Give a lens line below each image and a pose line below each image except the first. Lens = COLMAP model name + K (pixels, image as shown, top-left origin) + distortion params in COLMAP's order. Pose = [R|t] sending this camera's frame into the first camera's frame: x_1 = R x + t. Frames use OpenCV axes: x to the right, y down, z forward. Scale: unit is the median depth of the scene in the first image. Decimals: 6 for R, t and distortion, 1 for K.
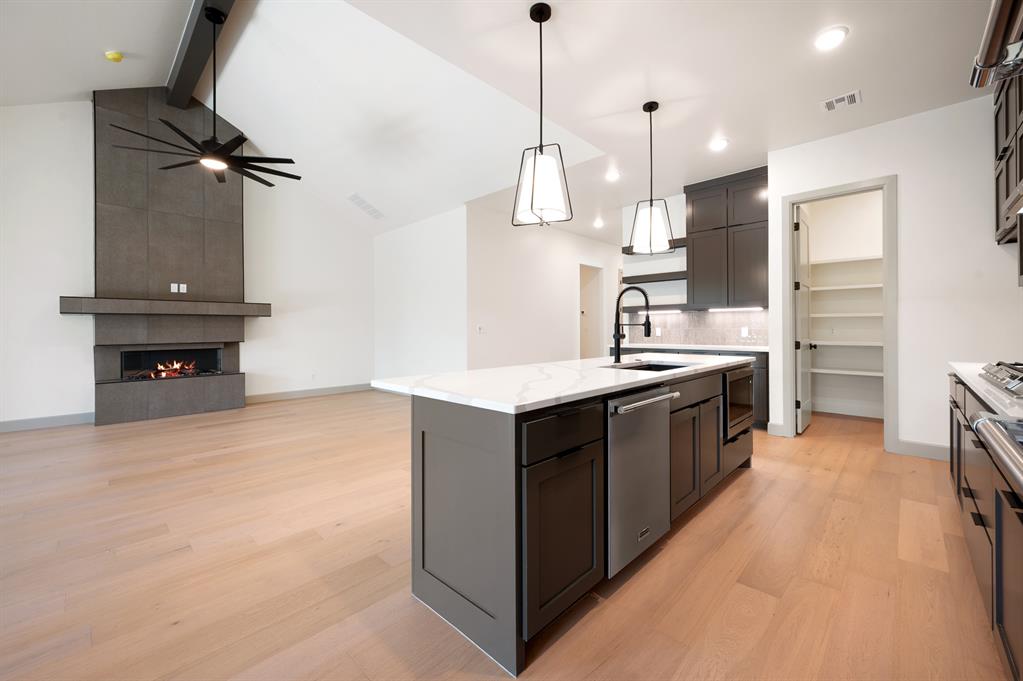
lens RADIAL K [[410.2, 0, 516.8], [0, 410.2, 326.2], [0, 0, 1]] dist [0.002136, 0.000062]
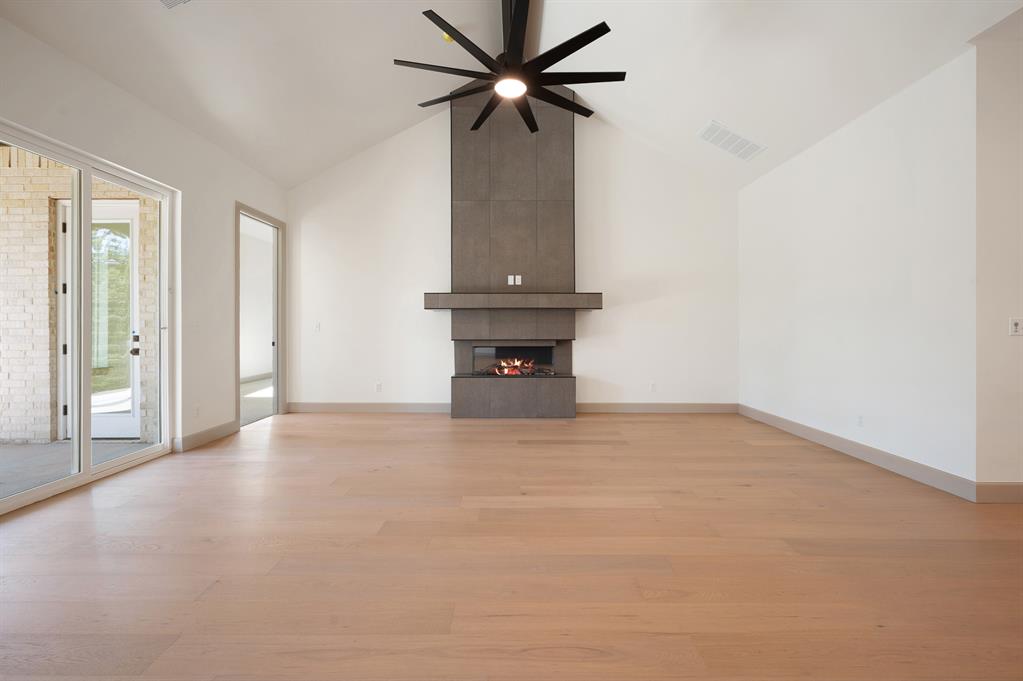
lens RADIAL K [[410.2, 0, 511.7], [0, 410.2, 326.8], [0, 0, 1]] dist [0.002136, 0.000062]
pose [[0.687773, 0.006965, -0.725892, -0.157675], [-0.001588, 0.999966, 0.008089, 0.004987], [0.725924, -0.004411, 0.687761, 0.361883]]
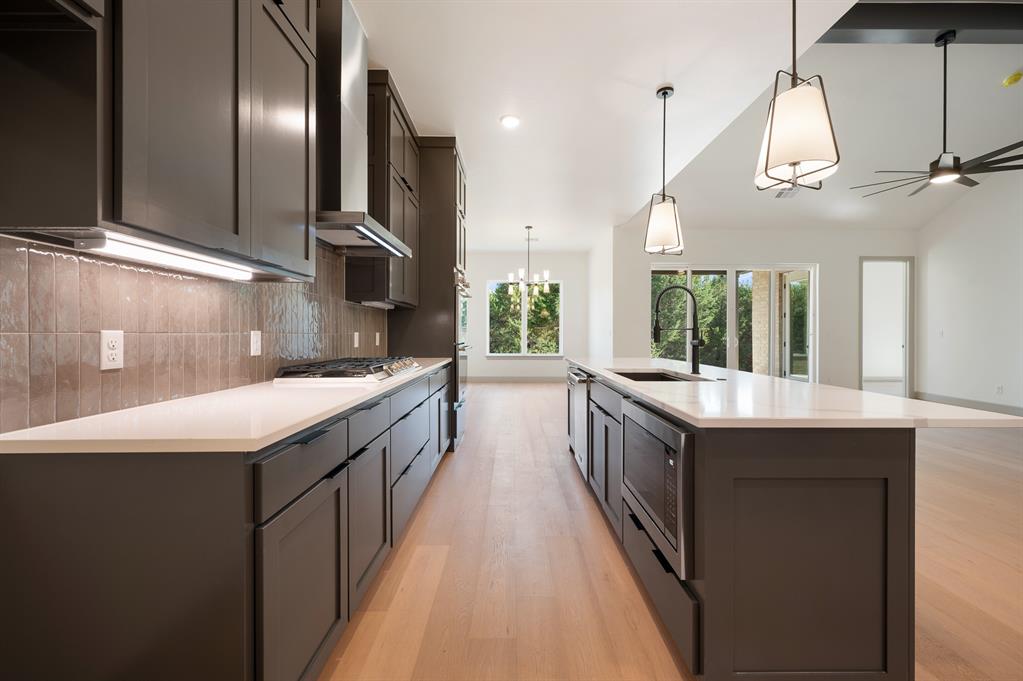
lens RADIAL K [[410.2, 0, 513.4], [0, 410.2, 332.6], [0, 0, 1]] dist [0.002136, 0.000062]
pose [[-0.720028, 0.004312, -0.693932, 0.574838], [0.003845, 0.999990, 0.002225, 0.000906], [0.693935, -0.001066, -0.720037, 0.697504]]
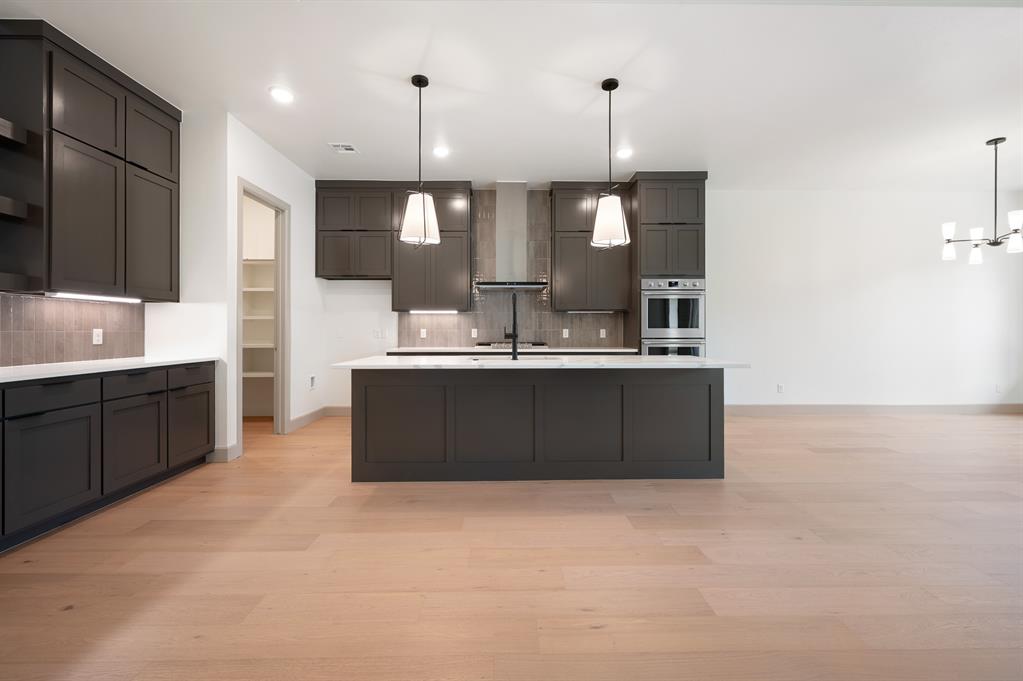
lens RADIAL K [[410.2, 0, 517.9], [0, 410.2, 330.1], [0, 0, 1]] dist [0.002136, 0.000062]
pose [[-0.702642, 0.007357, 0.711506, -0.279988], [0.003402, 0.999970, -0.006981, 0.009564], [-0.711536, -0.002484, -0.702646, 0.914357]]
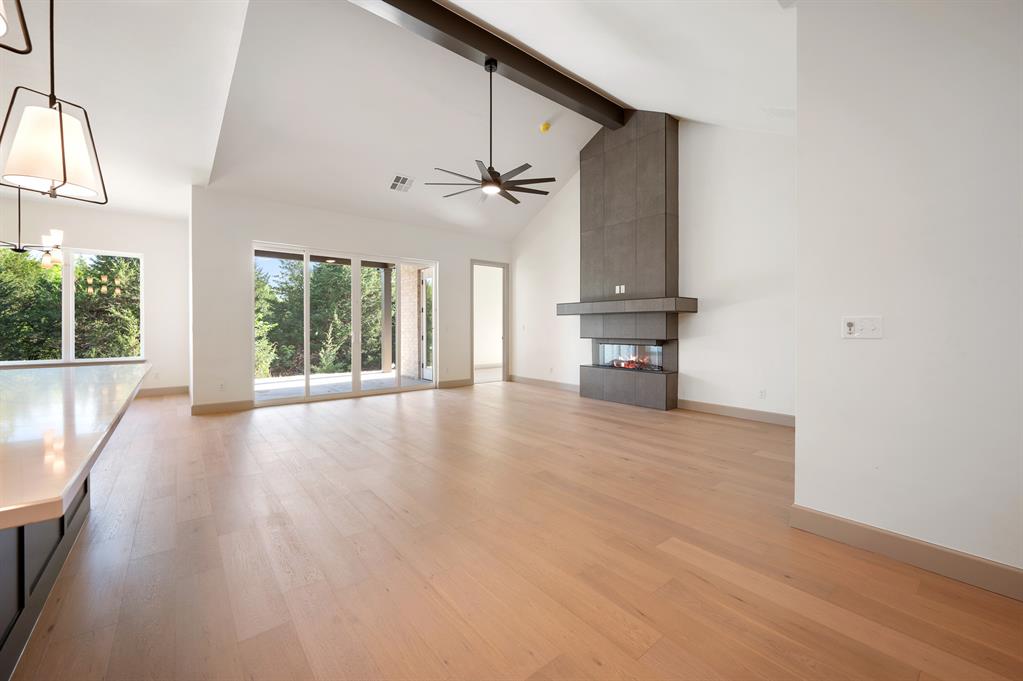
lens RADIAL K [[410.2, 0, 516.3], [0, 410.2, 330.8], [0, 0, 1]] dist [0.002136, 0.000062]
pose [[-0.118119, 0.013675, -0.992905, 0.323574], [0.003572, 0.999905, 0.013346, 0.004294], [0.992993, -0.001970, -0.118156, 0.854368]]
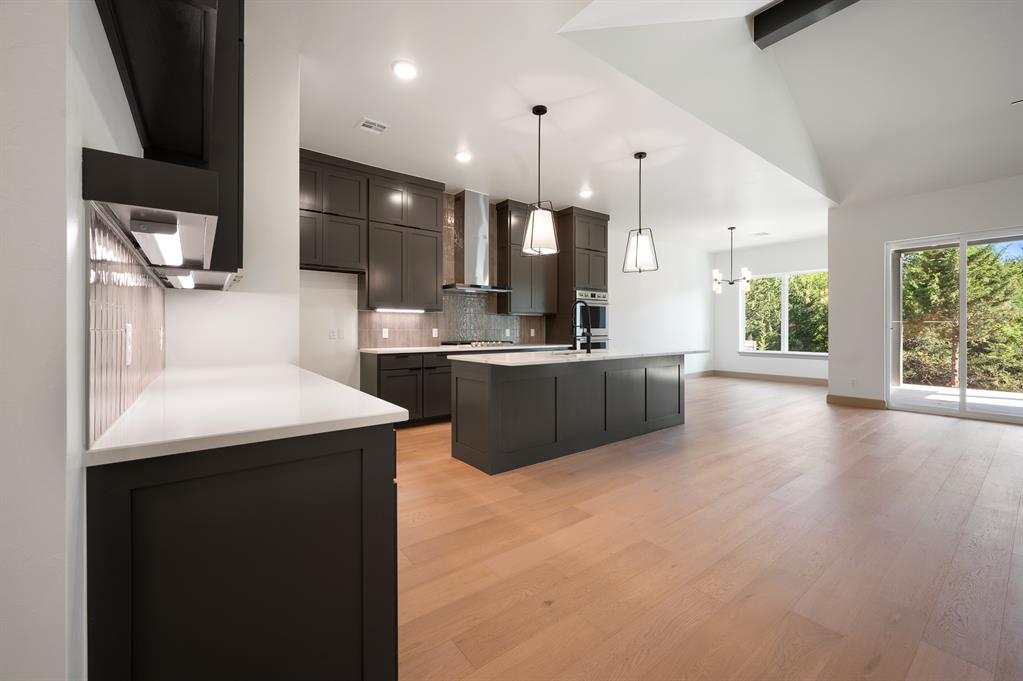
lens RADIAL K [[410.2, 0, 512.6], [0, 410.2, 332.9], [0, 0, 1]] dist [0.002136, 0.000062]
pose [[-0.988247, 0.004329, 0.152803, 0.154120], [0.005425, 0.999962, 0.006756, 0.004161], [-0.152768, 0.007505, -0.988234, 1.252208]]
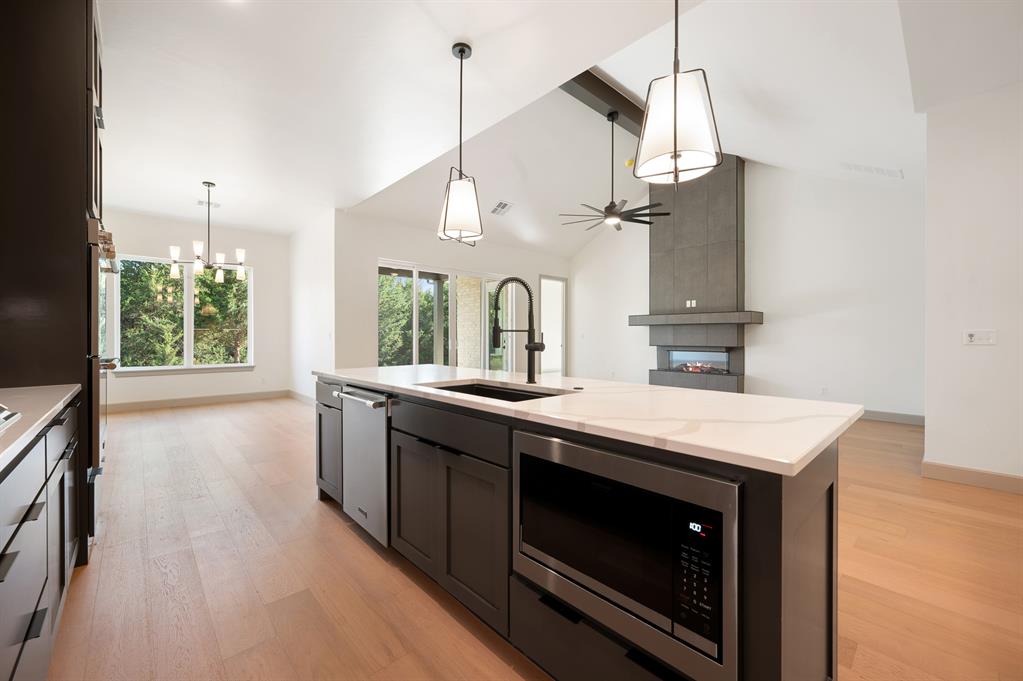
lens RADIAL K [[410.2, 0, 516.3], [0, 410.2, 336.6], [0, 0, 1]] dist [0.002136, 0.000062]
pose [[-0.056450, 0.007263, -0.998379, 0.505761], [0.001523, 0.999973, 0.007188, 0.001362], [0.998404, -0.001115, -0.056459, 0.523989]]
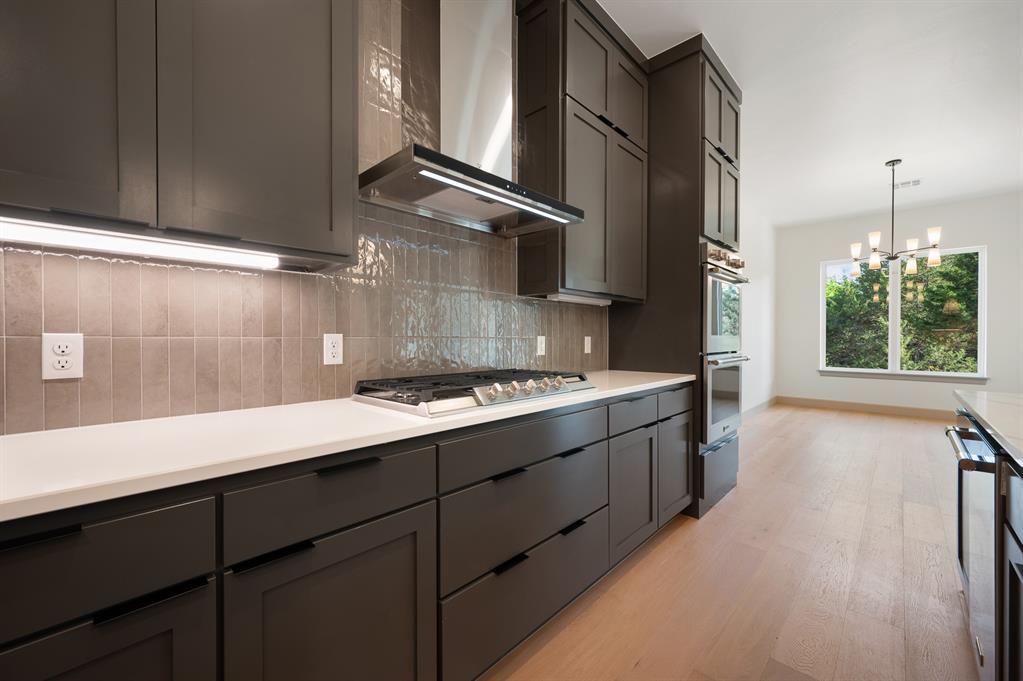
lens RADIAL K [[410.2, 0, 514.7], [0, 410.2, 340.9], [0, 0, 1]] dist [0.002136, 0.000062]
pose [[-0.999949, 0.004658, -0.008998, 0.370511], [0.004593, 0.999963, 0.007209, 0.002590], [0.009032, 0.007168, -0.999934, 0.577614]]
